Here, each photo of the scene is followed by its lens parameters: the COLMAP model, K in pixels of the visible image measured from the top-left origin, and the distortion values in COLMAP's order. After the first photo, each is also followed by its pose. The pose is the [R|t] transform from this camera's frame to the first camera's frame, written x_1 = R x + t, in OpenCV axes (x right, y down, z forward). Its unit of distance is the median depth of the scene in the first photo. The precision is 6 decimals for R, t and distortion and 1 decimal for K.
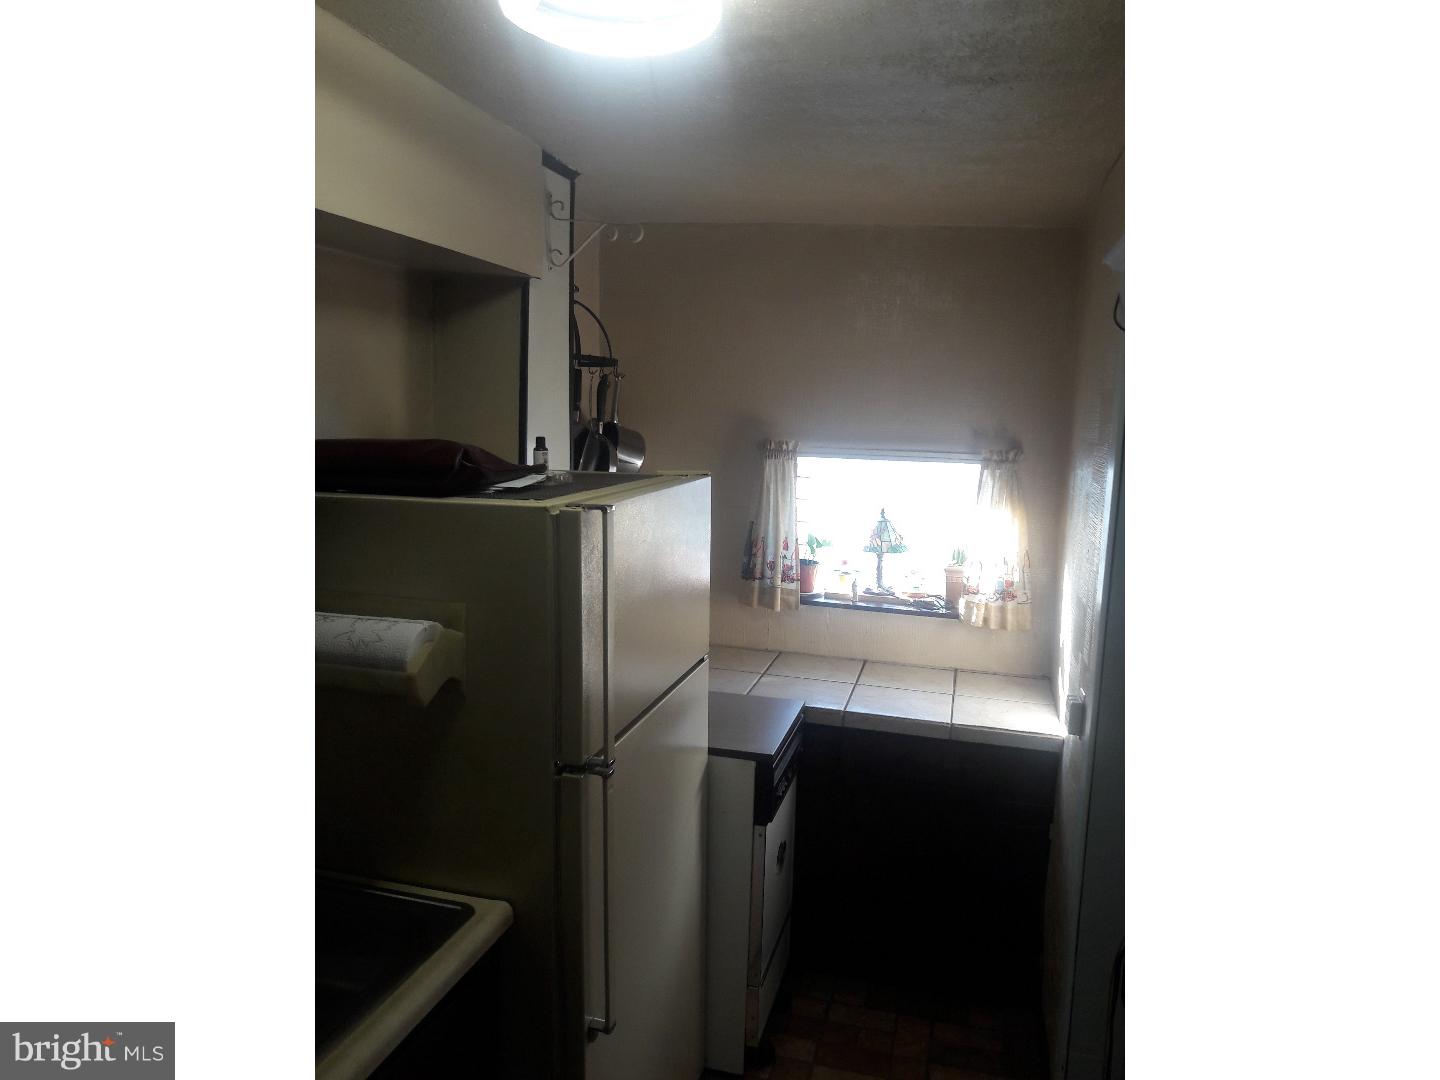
lens RADIAL K [[954.1, 0, 715.1], [0, 954.1, 555.7], [0, 0, 1]] dist [0.085819, -0.279922]
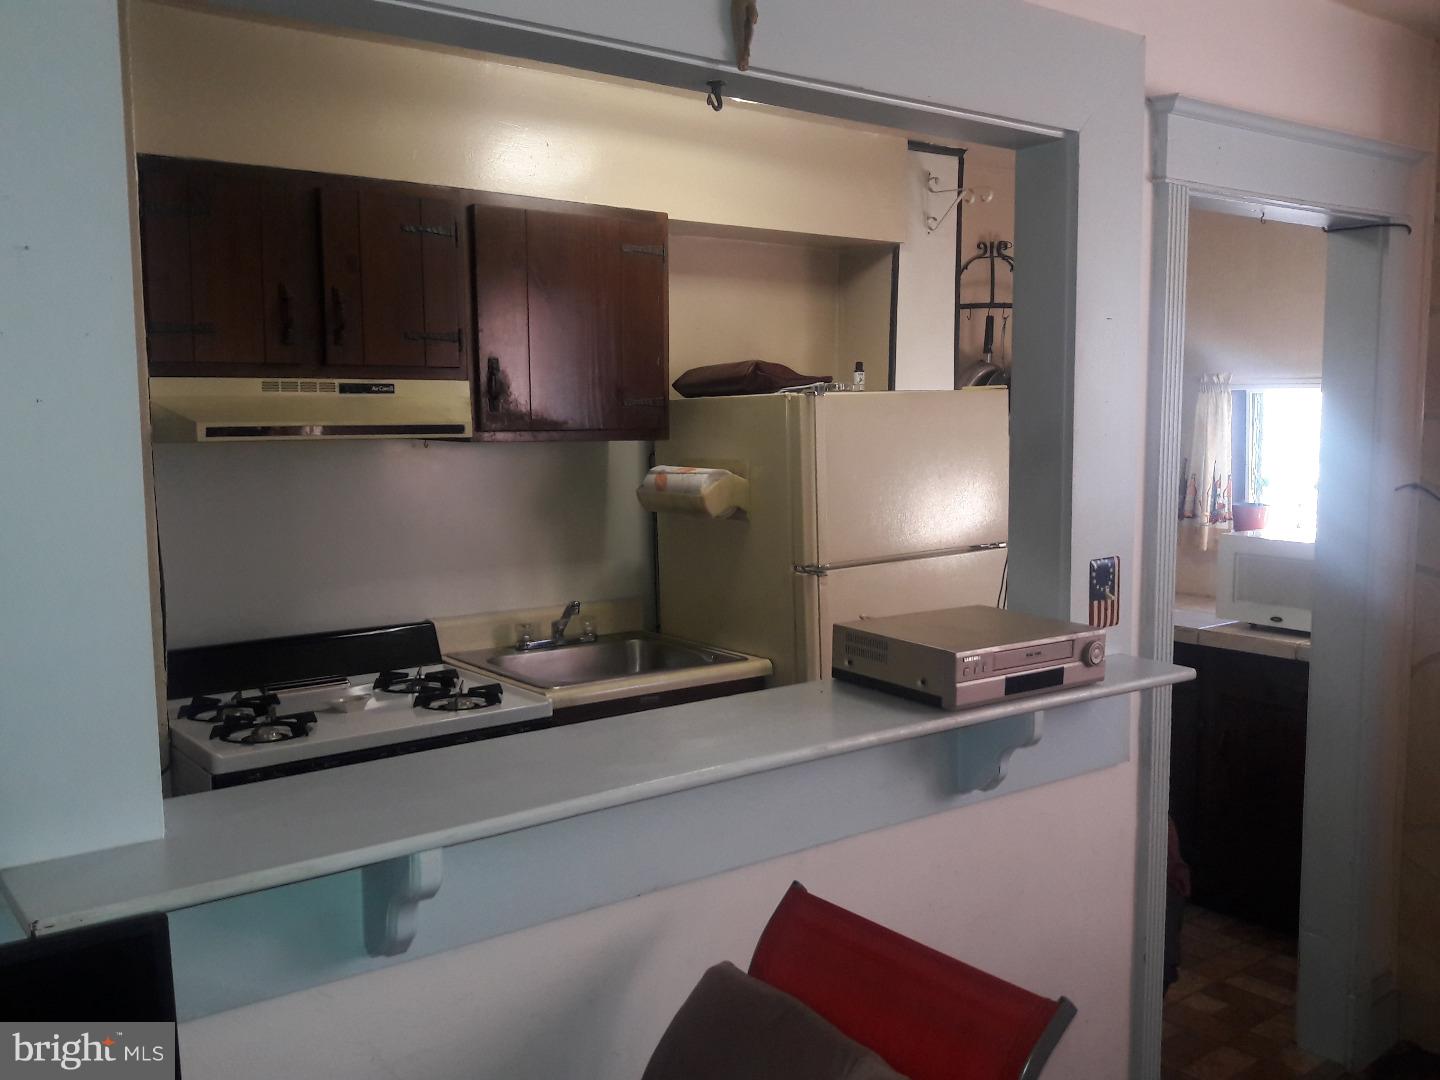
lens RADIAL K [[1304.9, 0, 725.4], [0, 1304.9, 531.8], [0, 0, 1]] dist [0.162831, -0.376393]
pose [[0.792669, 0.015238, -0.609462, 0.671119], [-0.059071, 0.996904, -0.051902, 0.185780], [0.606784, 0.077143, 0.791115, -0.465153]]
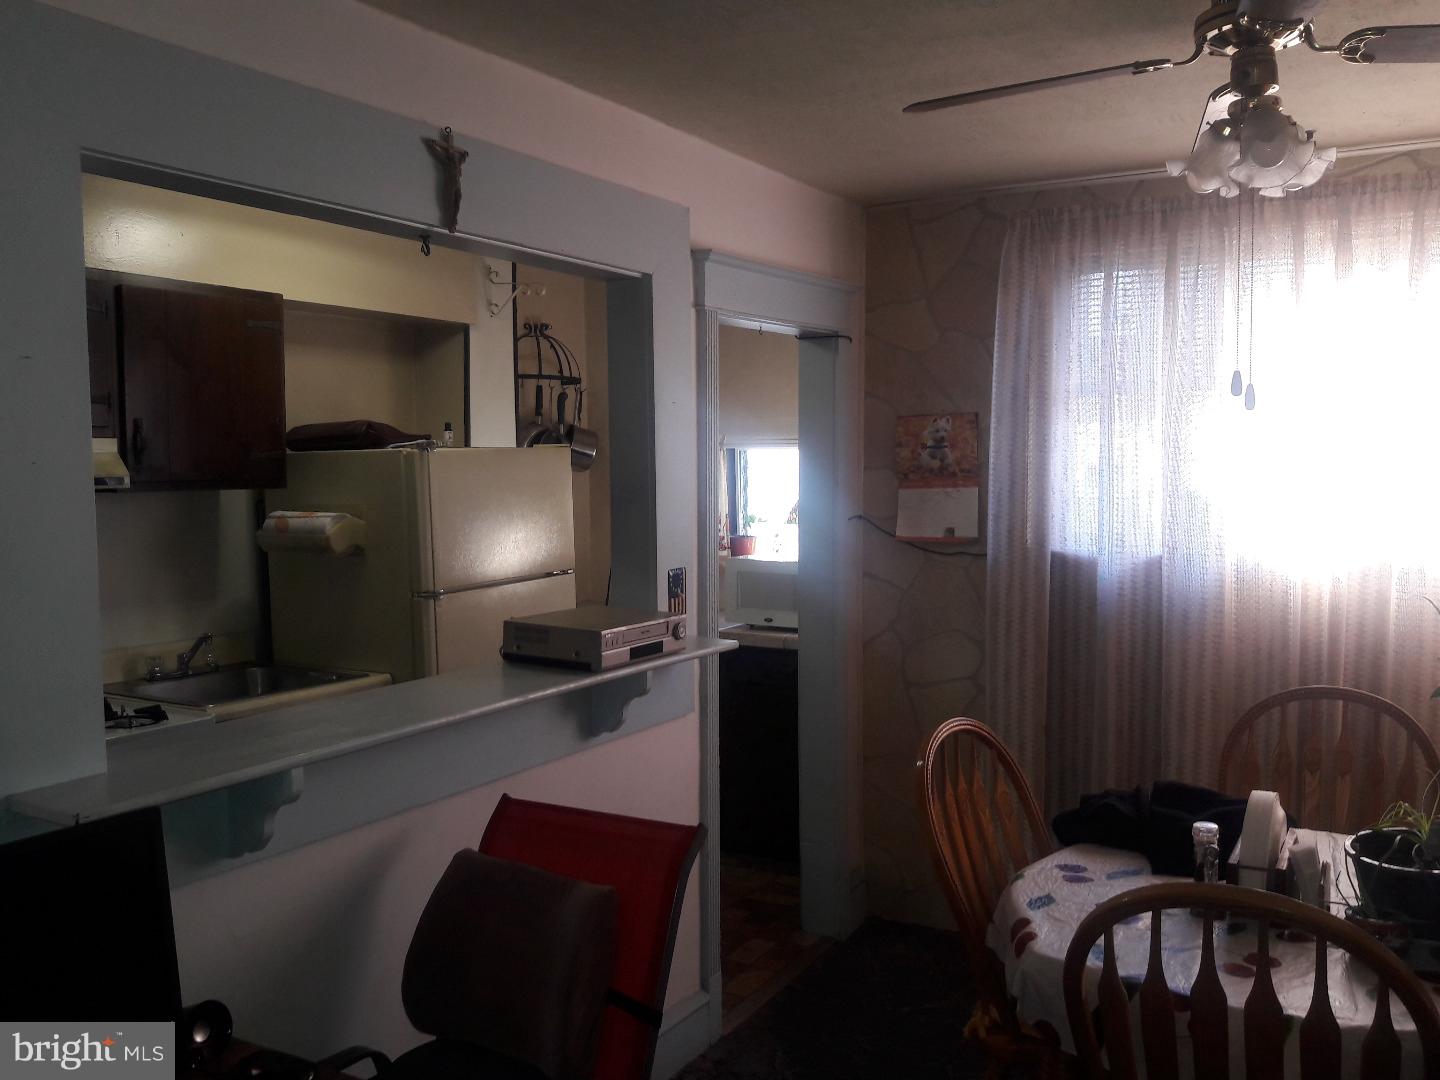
lens RADIAL K [[1304.9, 0, 725.4], [0, 1304.9, 531.8], [0, 0, 1]] dist [0.162831, -0.376393]
pose [[0.965558, -0.027990, -0.258677, 0.706159], [0.001704, 0.994855, -0.101290, 0.238564], [0.260182, 0.097361, 0.960639, -0.832256]]
